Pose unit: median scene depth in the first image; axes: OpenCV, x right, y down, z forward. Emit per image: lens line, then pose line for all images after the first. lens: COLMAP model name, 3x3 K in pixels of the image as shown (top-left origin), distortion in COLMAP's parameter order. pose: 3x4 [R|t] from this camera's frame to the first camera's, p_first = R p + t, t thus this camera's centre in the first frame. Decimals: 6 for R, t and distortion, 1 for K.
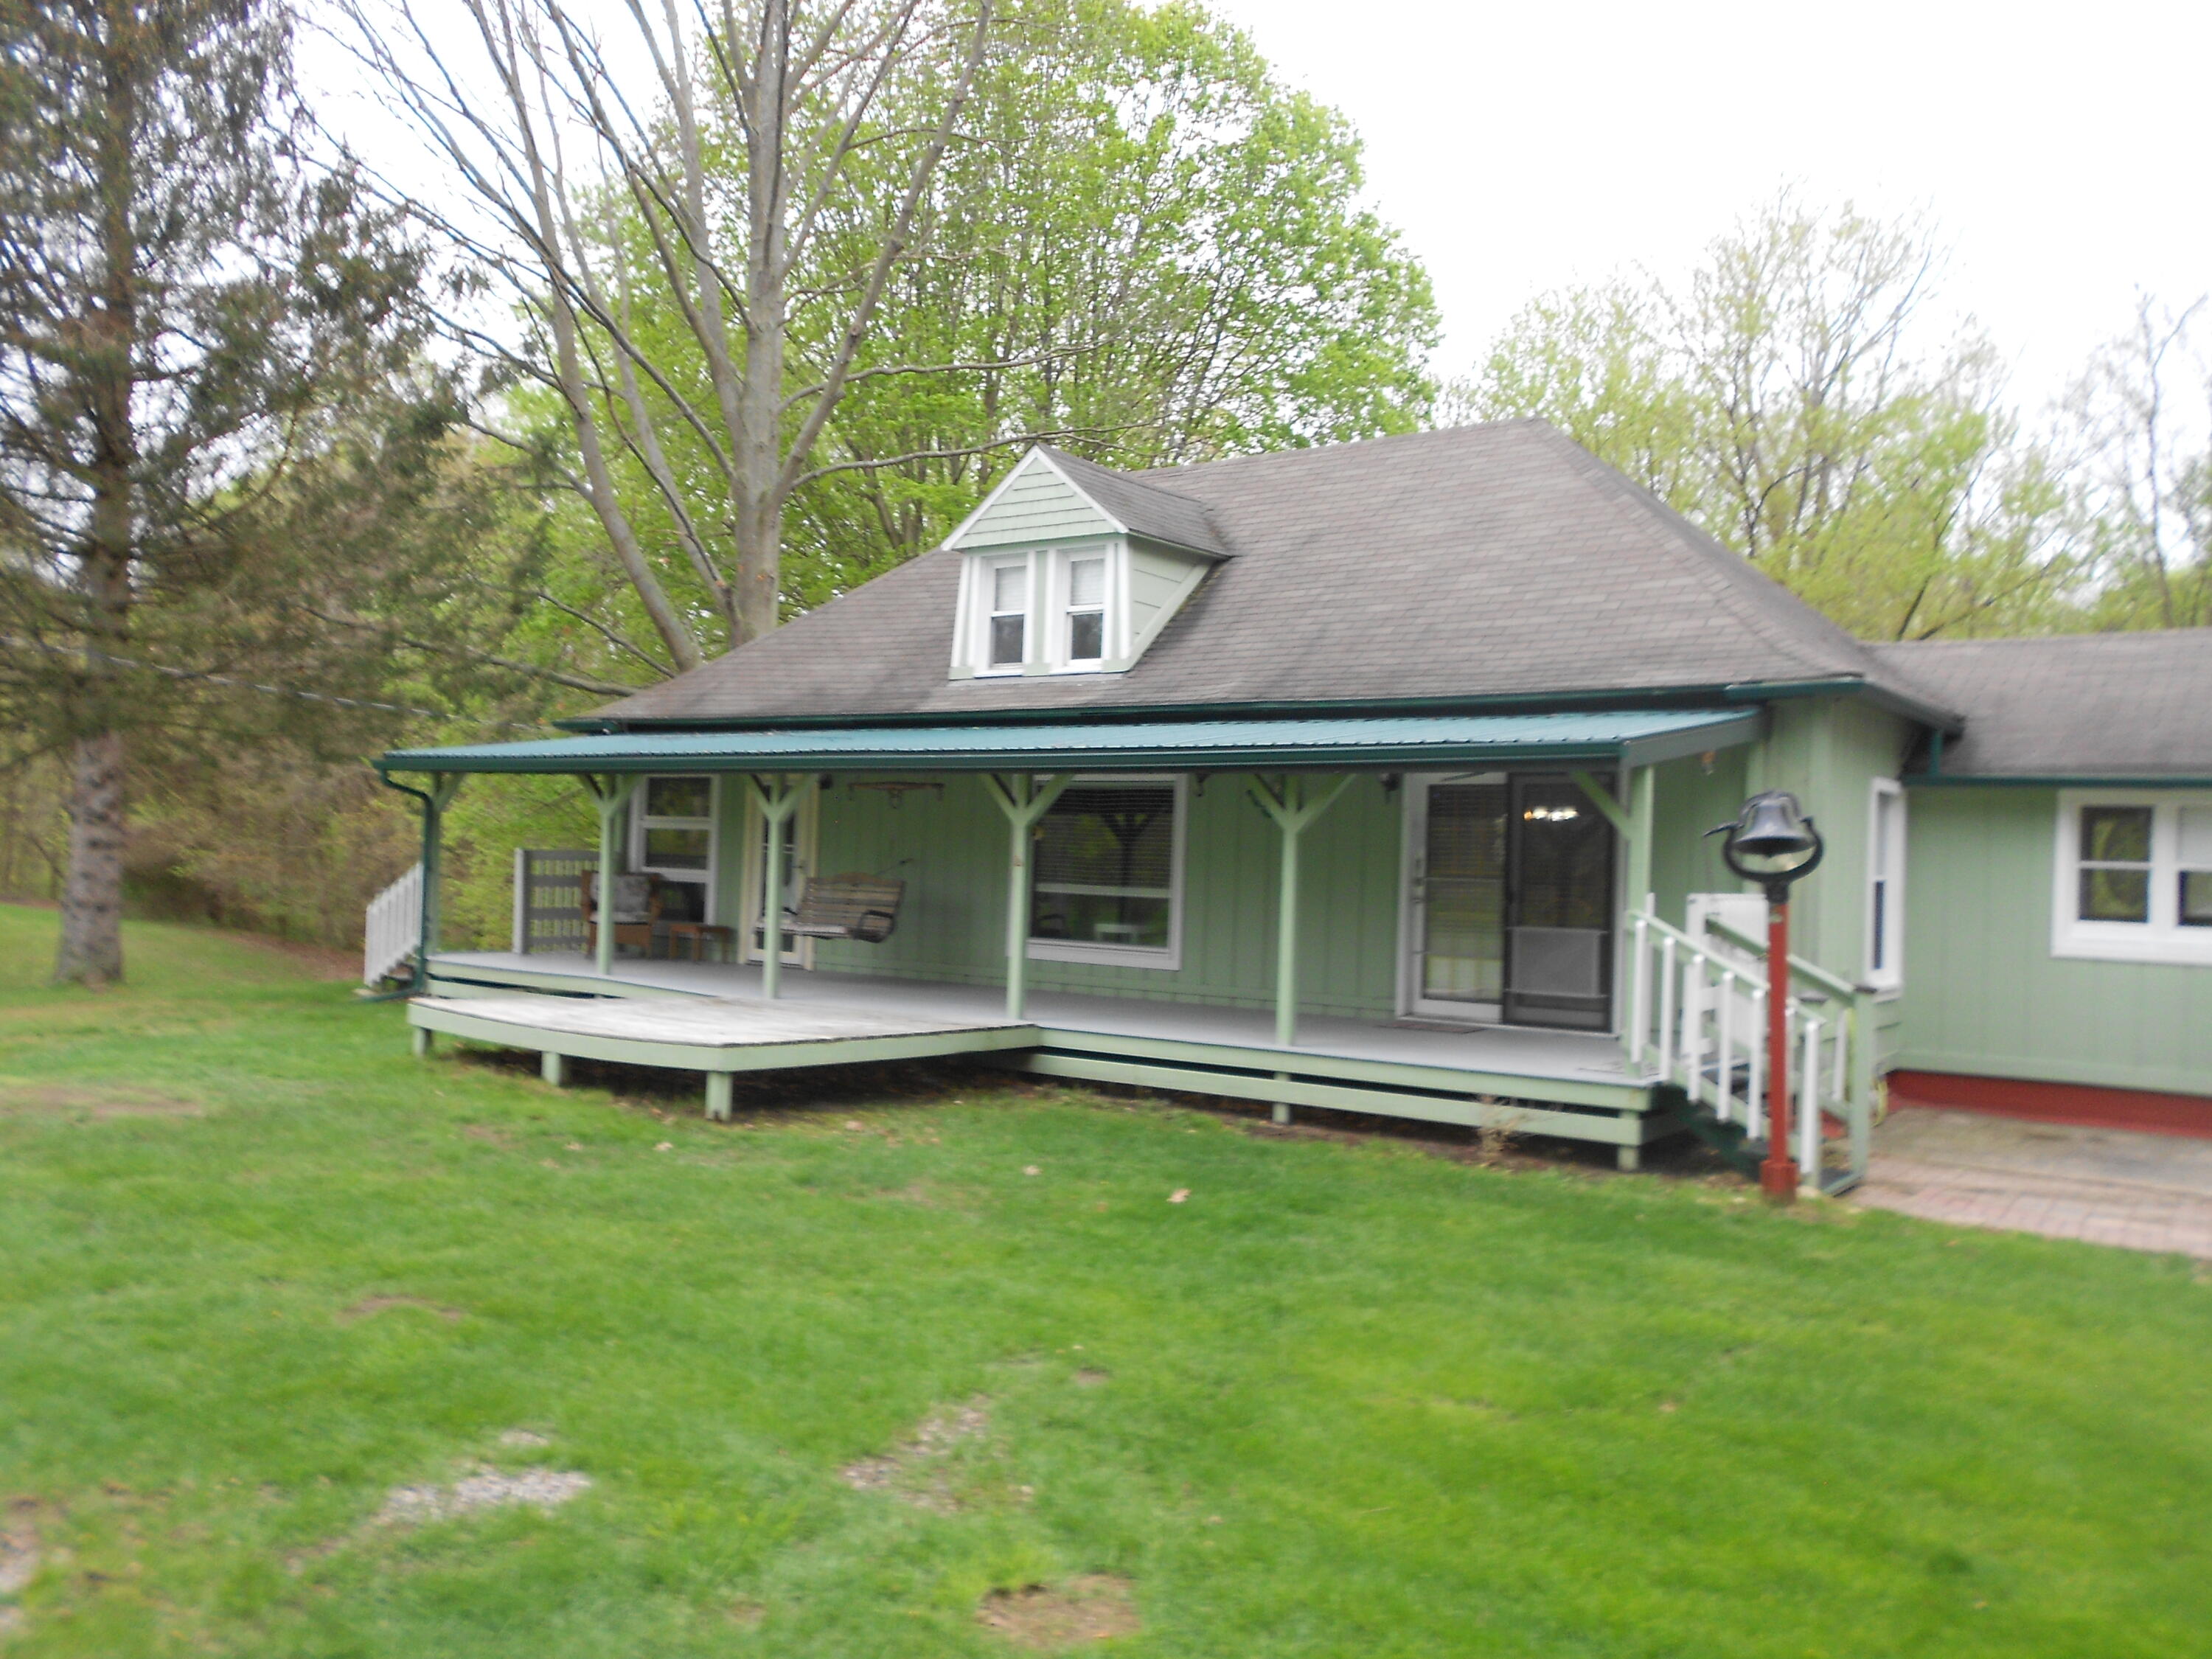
lens RADIAL K [[1727.8, 0, 1108.2], [0, 1727.8, 861.5], [0, 0, 1]] dist [0.006273, -0.005985]
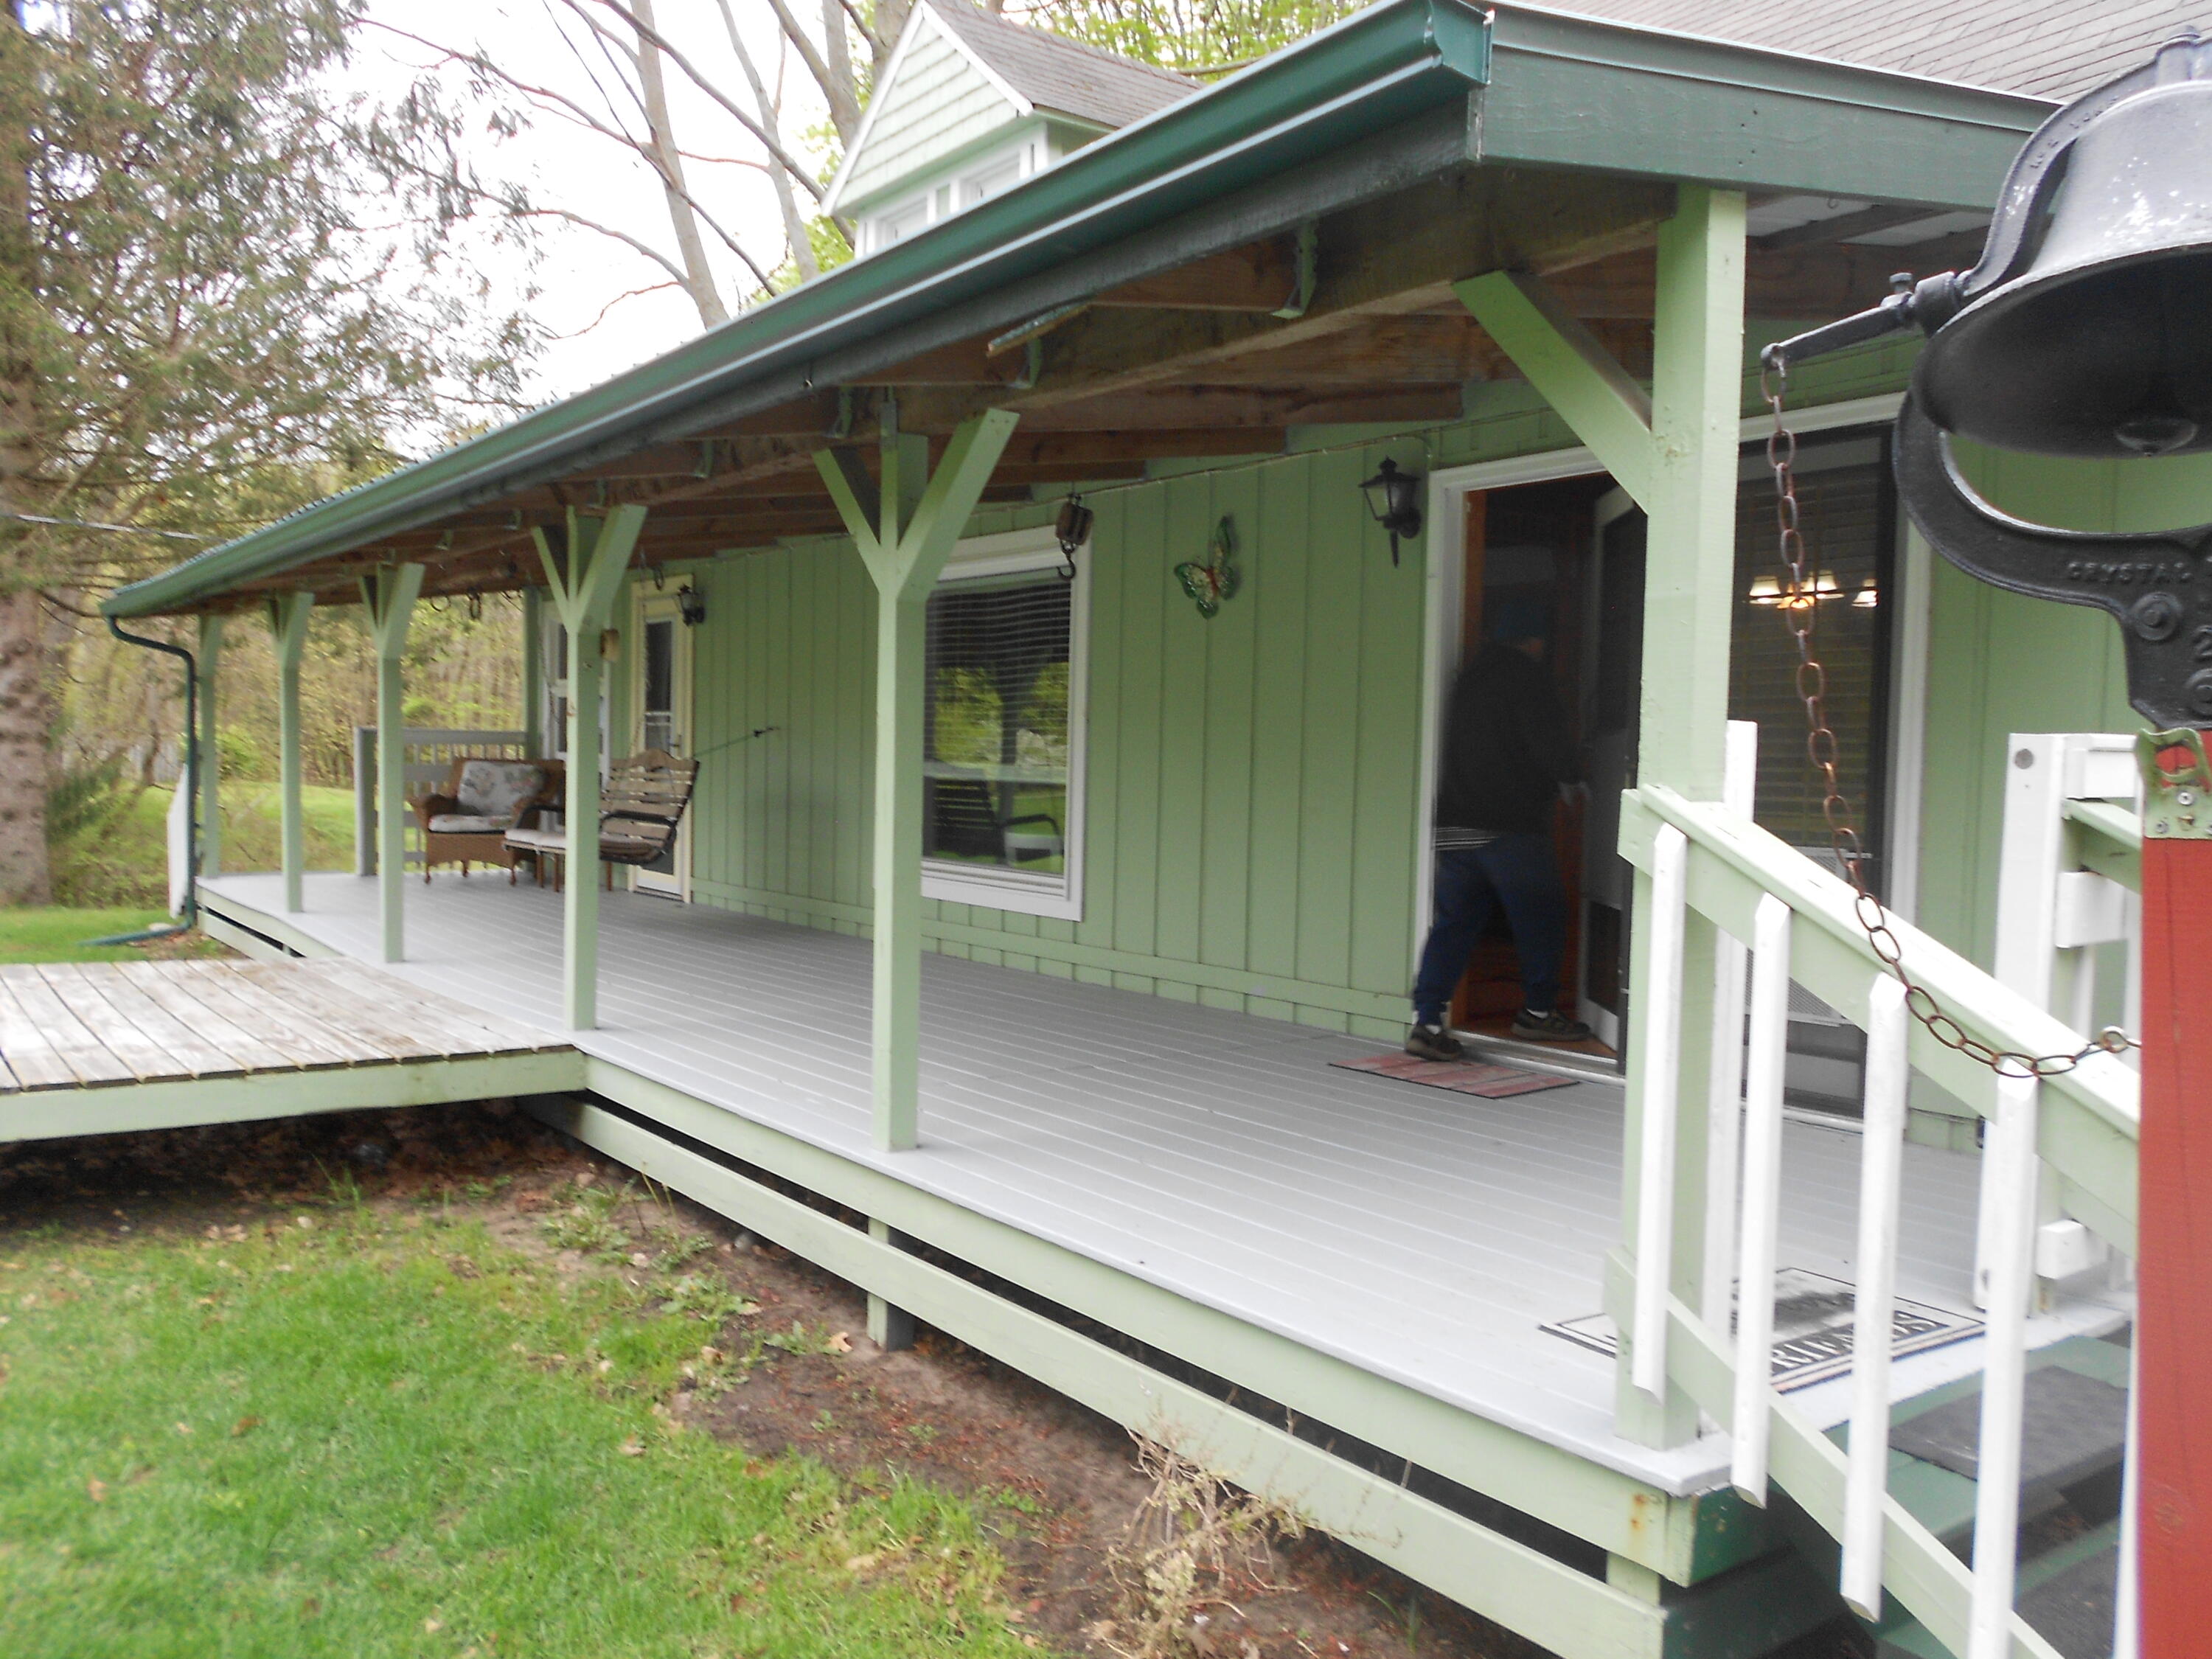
lens RADIAL K [[1727.8, 0, 1108.2], [0, 1727.8, 861.5], [0, 0, 1]] dist [0.006273, -0.005985]
pose [[0.954812, 0.002646, -0.297200, 0.264213], [0.013570, 0.998529, 0.052487, 0.022108], [0.296902, -0.054148, 0.953372, 0.643212]]
